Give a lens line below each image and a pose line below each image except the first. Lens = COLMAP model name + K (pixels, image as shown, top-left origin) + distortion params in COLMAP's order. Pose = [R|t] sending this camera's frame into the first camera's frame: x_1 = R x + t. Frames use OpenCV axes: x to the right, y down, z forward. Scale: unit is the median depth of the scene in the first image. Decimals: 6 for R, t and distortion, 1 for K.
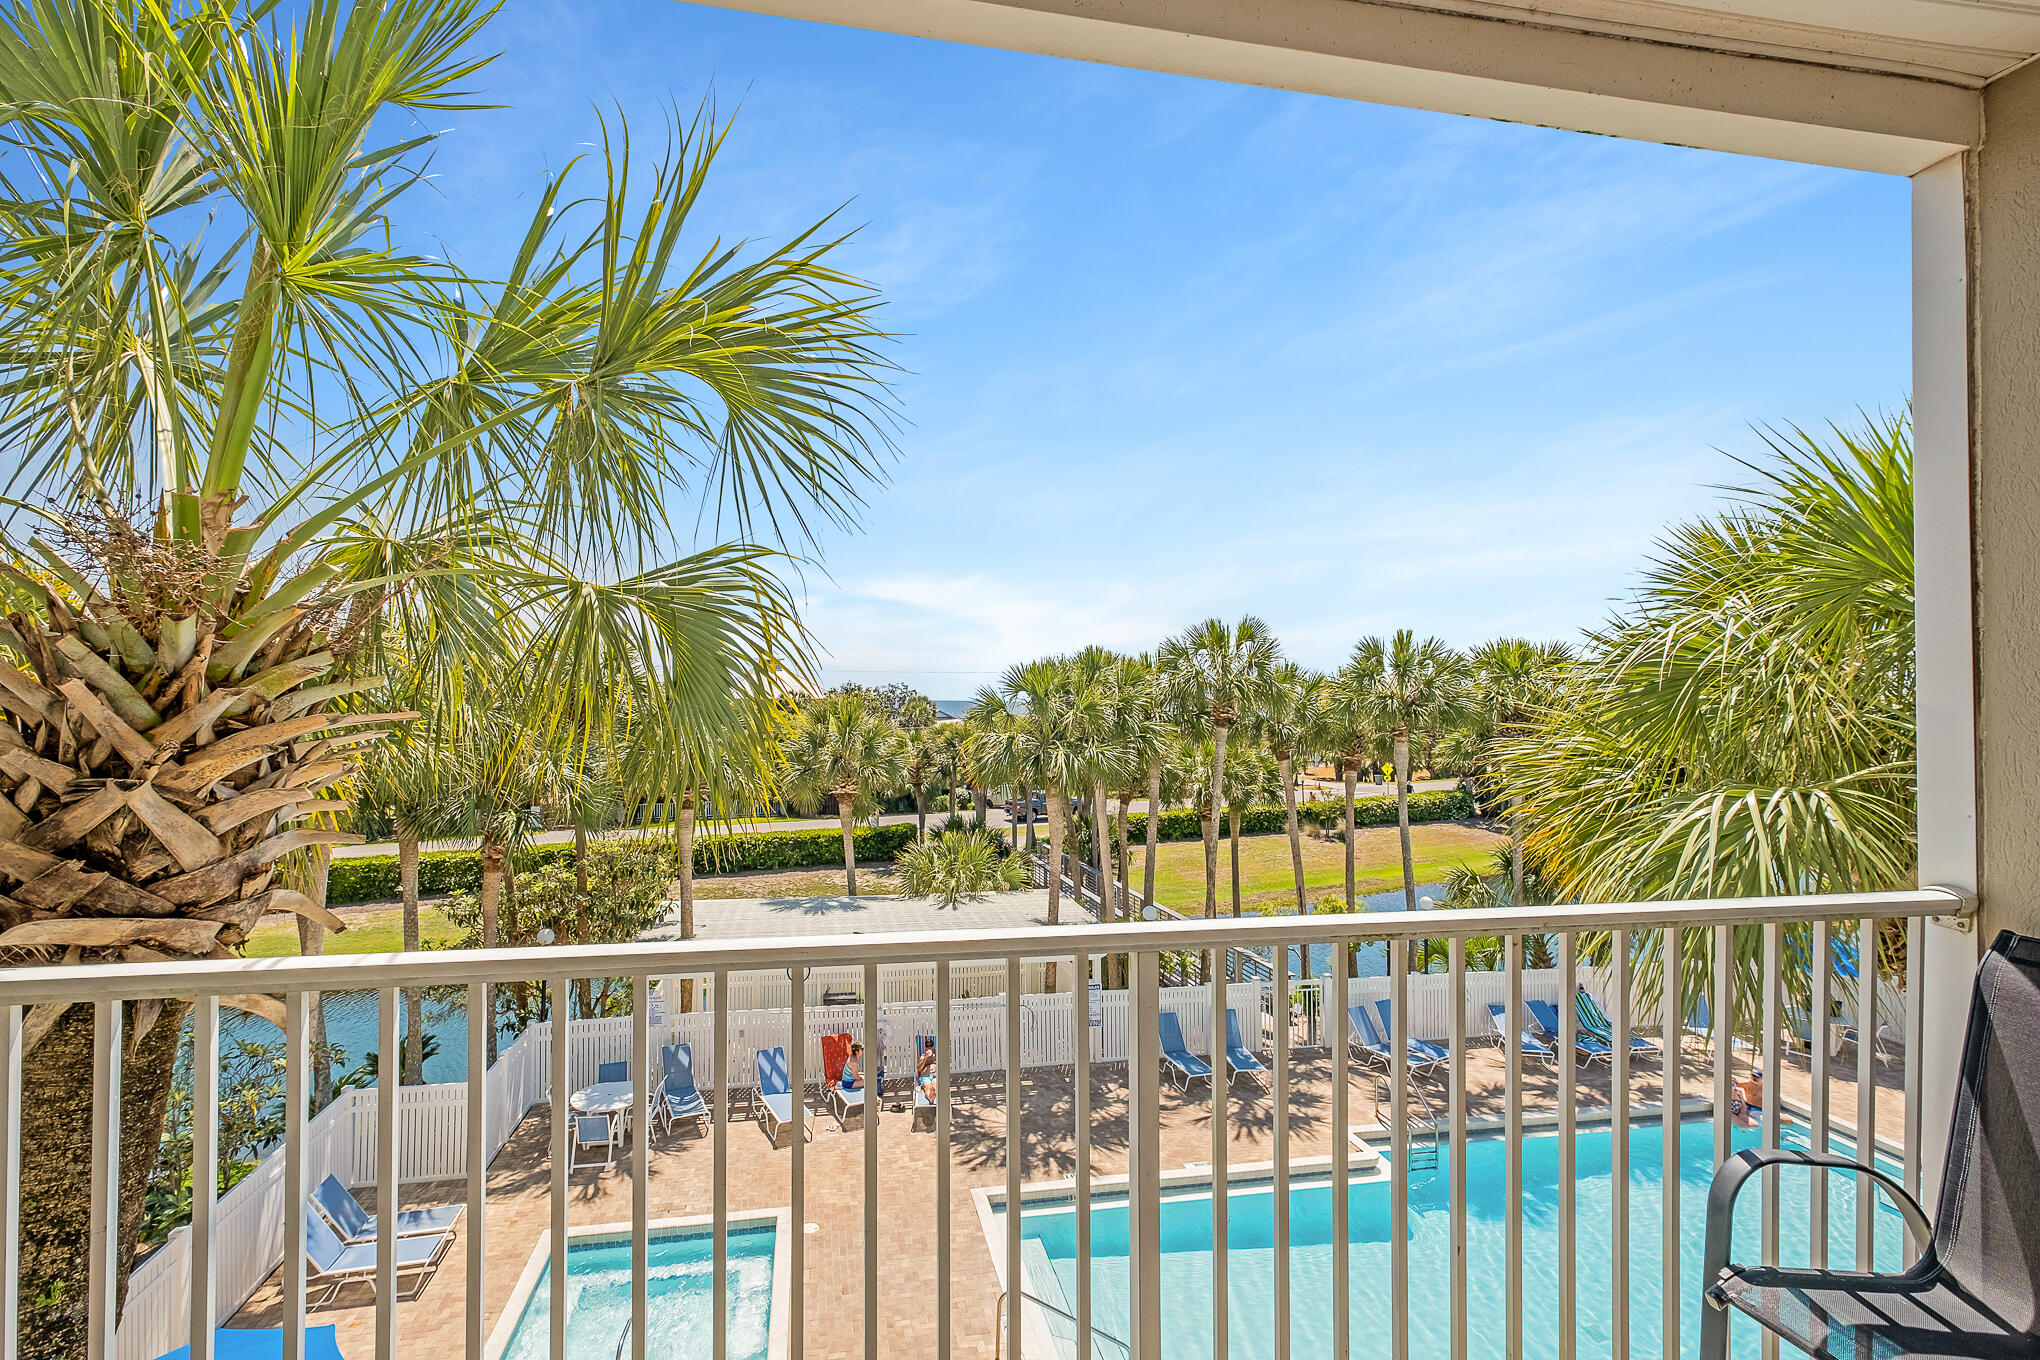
lens RADIAL K [[909.6, 0, 1026.6], [0, 909.6, 686.4], [0, 0, 1]] dist [0.001518, 0.000173]
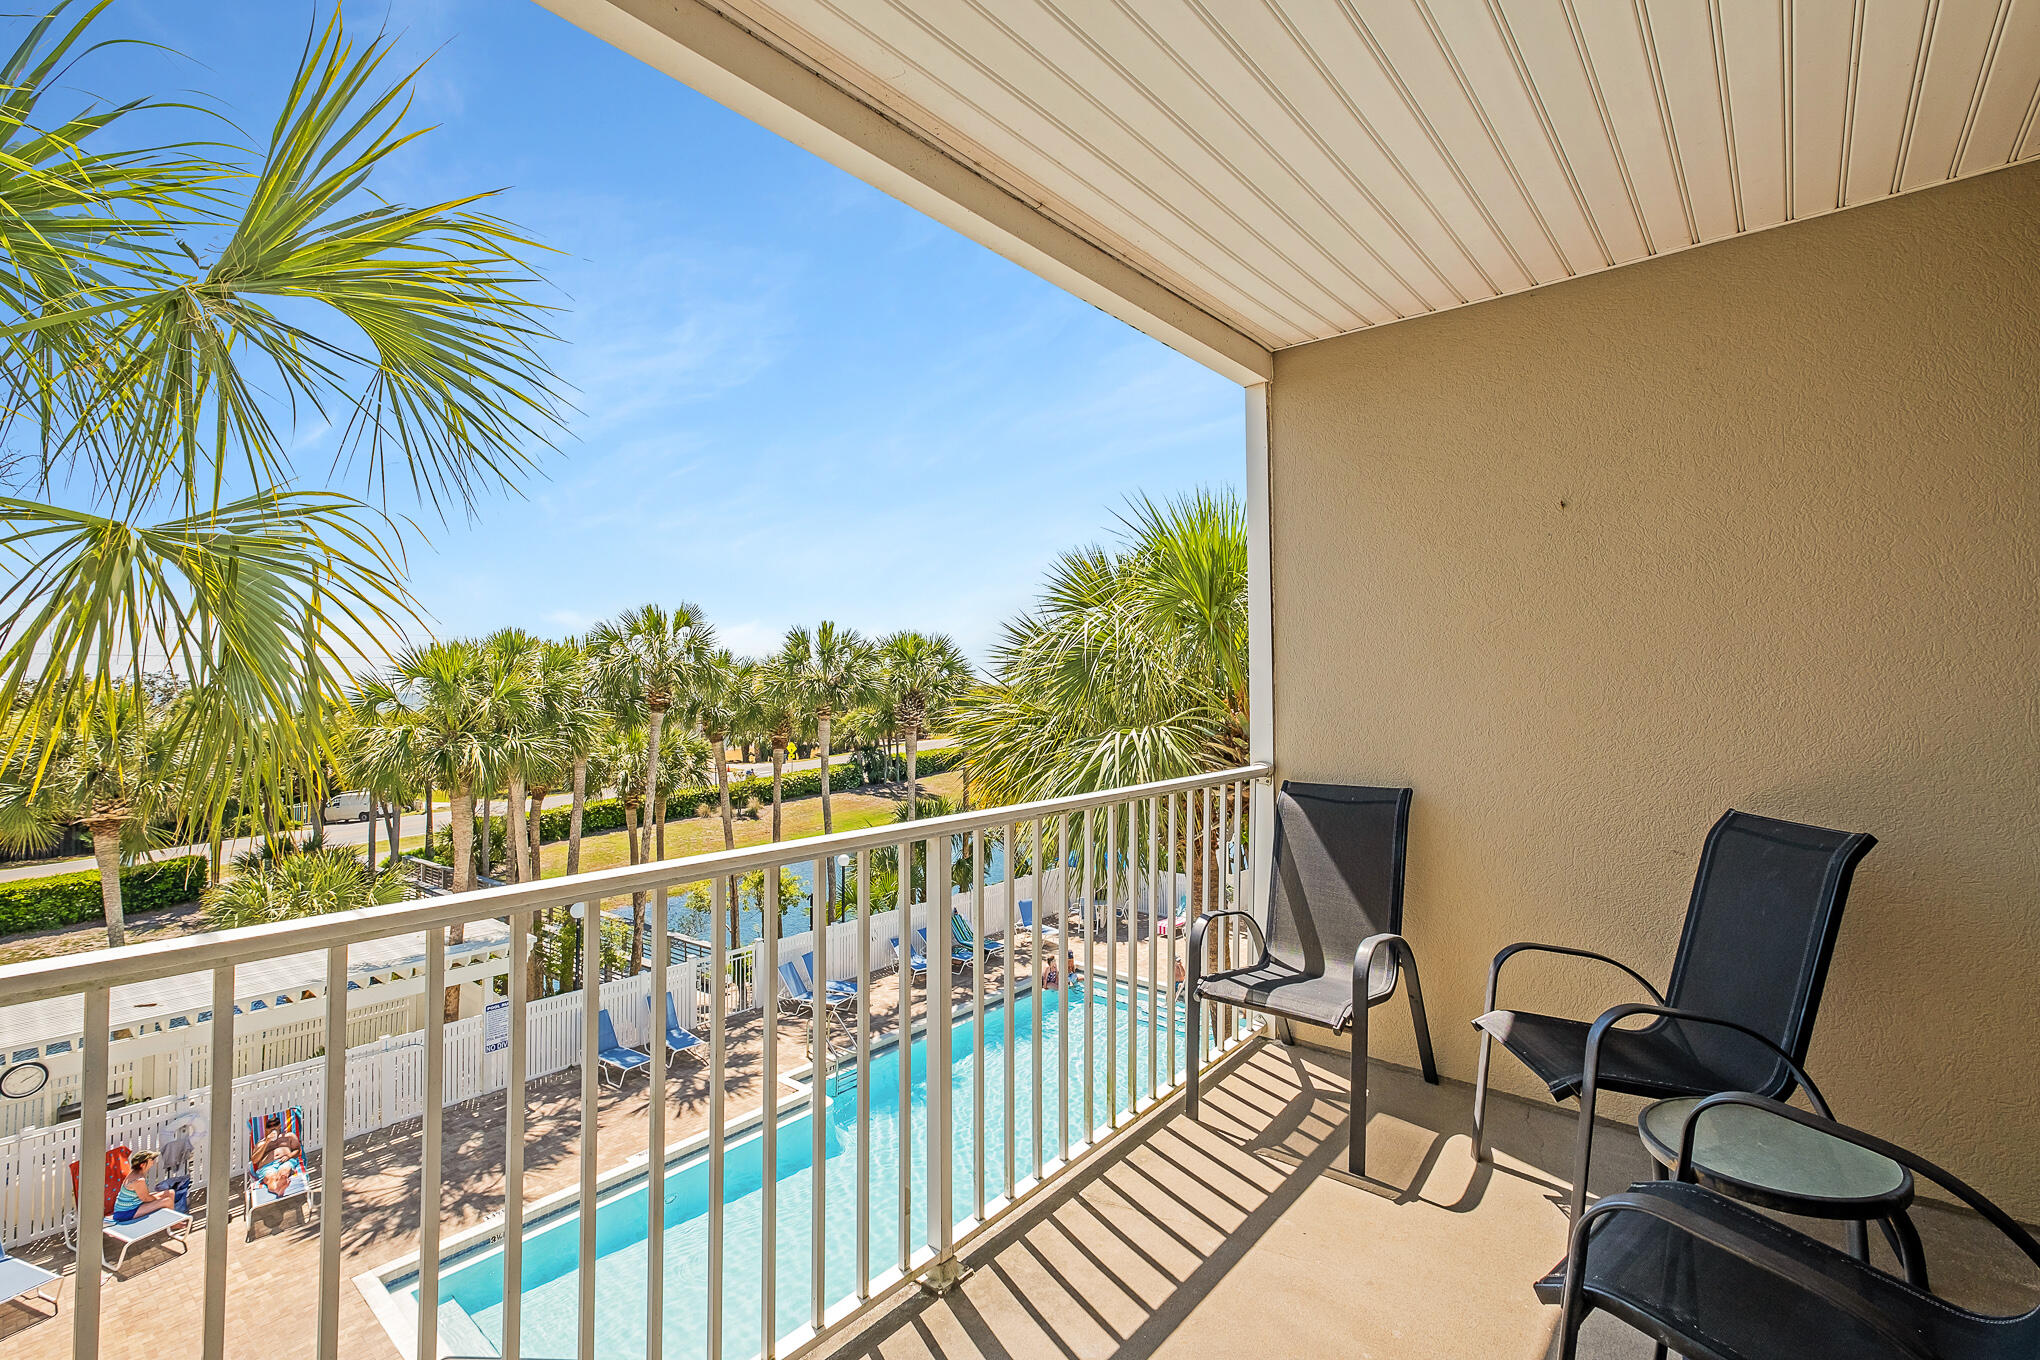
lens RADIAL K [[906.8, 0, 1020.4], [0, 906.8, 668.1], [0, 0, 1]] dist [-0.002442, -0.000227]
pose [[0.774589, 0.000277, 0.632465, -0.113268], [0.006056, 0.999951, -0.007855, 0.006483], [-0.632436, 0.009914, 0.774549, -0.029962]]
